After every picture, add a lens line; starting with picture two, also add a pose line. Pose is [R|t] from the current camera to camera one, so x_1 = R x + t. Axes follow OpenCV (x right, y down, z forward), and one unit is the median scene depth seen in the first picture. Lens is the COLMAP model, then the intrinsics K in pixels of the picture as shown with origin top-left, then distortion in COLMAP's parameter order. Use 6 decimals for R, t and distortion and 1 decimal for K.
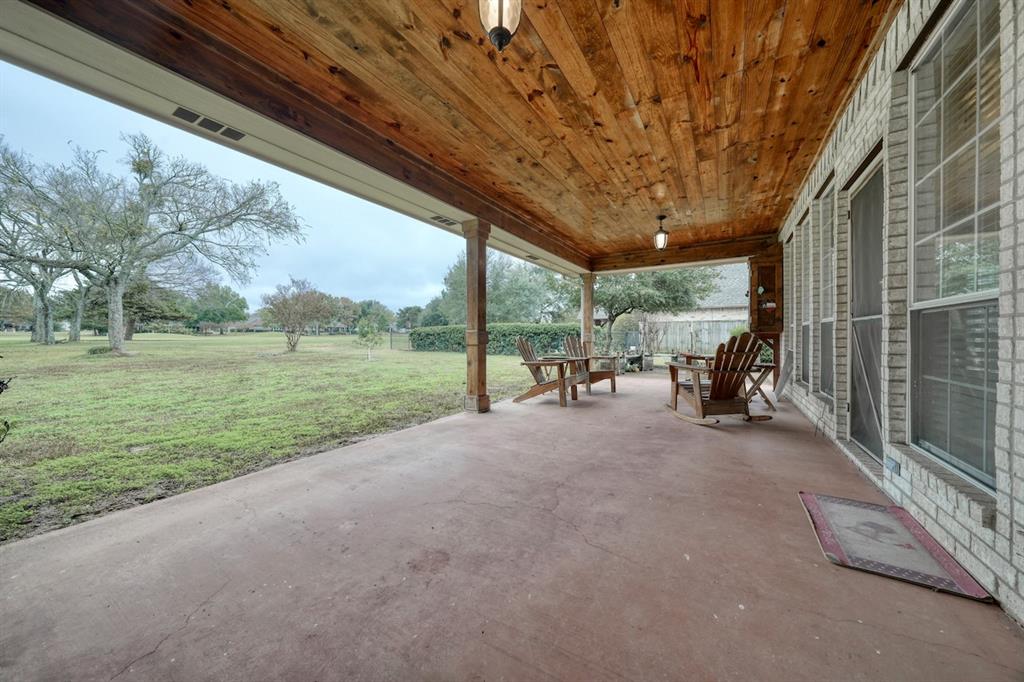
lens RADIAL K [[347.9, 0, 514.1], [0, 347.9, 340.3], [0, 0, 1]] dist [-0.000155, 0.000127]
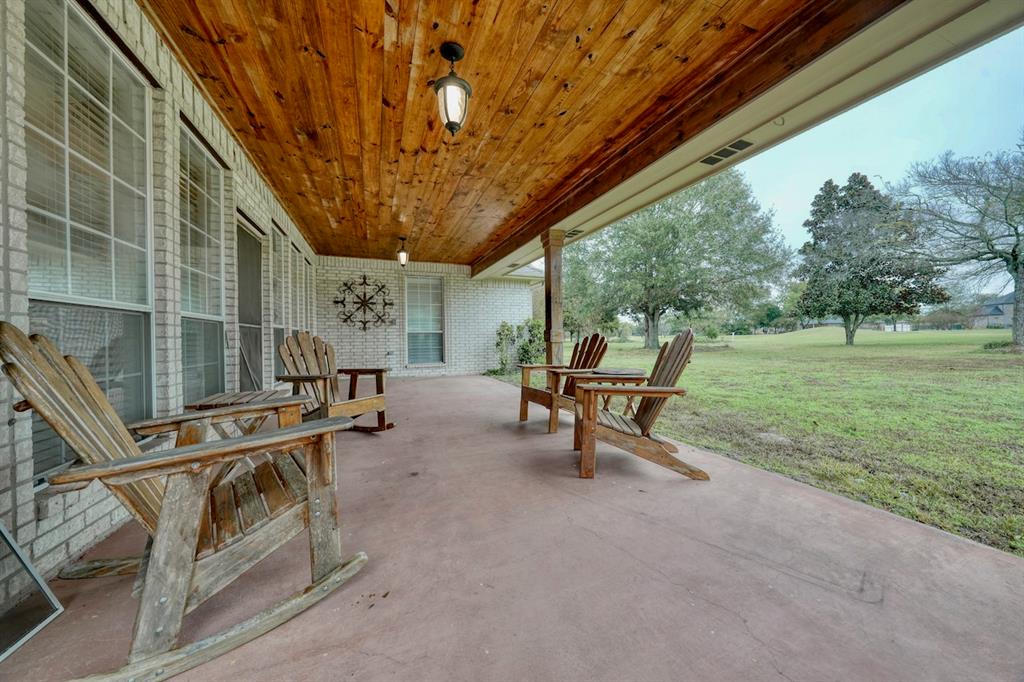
lens RADIAL K [[347.9, 0, 514.1], [0, 347.9, 340.3], [0, 0, 1]] dist [-0.000155, 0.000127]
pose [[-0.600118, 0.012093, -0.799820, 0.973951], [0.003244, 0.999914, 0.012684, -0.008732], [0.799905, 0.005018, -0.600106, 1.780542]]
